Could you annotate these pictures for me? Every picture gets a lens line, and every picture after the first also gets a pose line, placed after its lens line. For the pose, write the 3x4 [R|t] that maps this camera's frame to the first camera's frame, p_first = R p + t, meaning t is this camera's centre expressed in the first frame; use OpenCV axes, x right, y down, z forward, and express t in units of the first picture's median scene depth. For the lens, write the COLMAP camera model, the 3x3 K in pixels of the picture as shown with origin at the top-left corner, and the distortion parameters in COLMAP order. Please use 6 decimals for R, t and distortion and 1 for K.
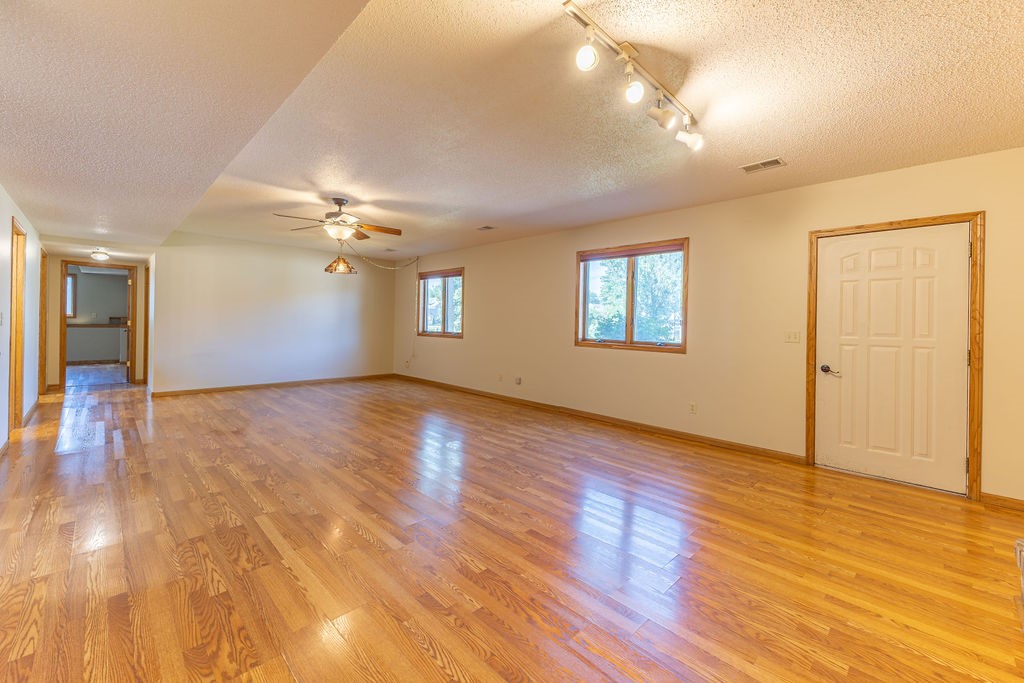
lens RADIAL K [[415.8, 0, 523.5], [0, 415.8, 322.7], [0, 0, 1]] dist [-0.000891, -0.000297]
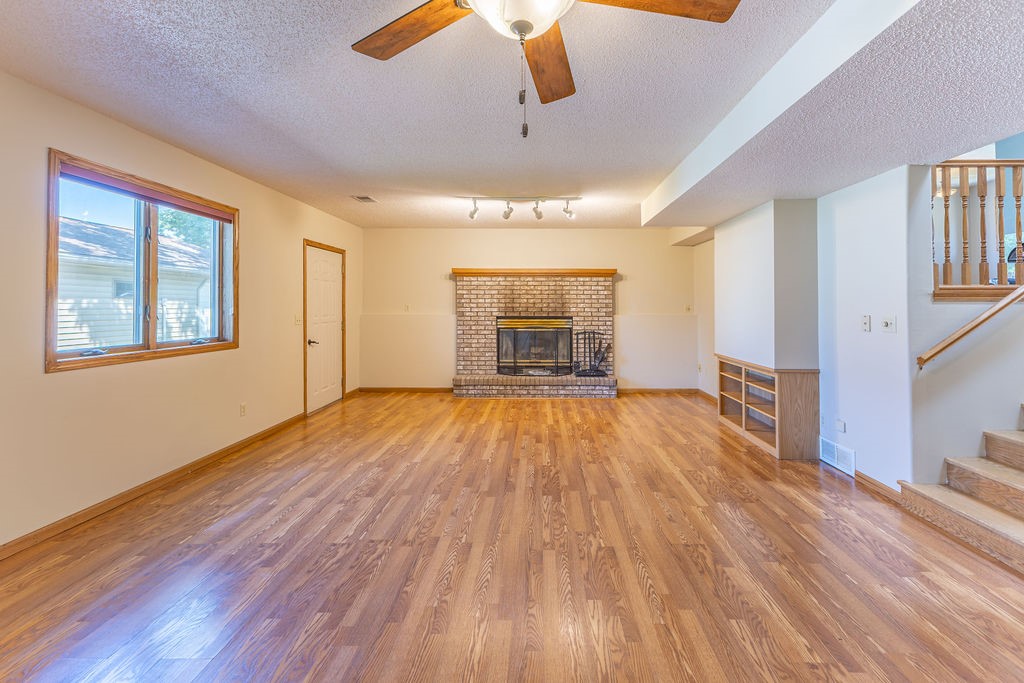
lens RADIAL K [[419.8, 0, 516.8], [0, 419.8, 306.9], [0, 0, 1]] dist [-0.000241, -0.000054]
pose [[-0.657152, -0.020468, 0.753480, -0.847674], [-0.015742, 0.999786, 0.013430, -0.039418], [-0.753594, -0.003036, -0.657333, 1.566413]]
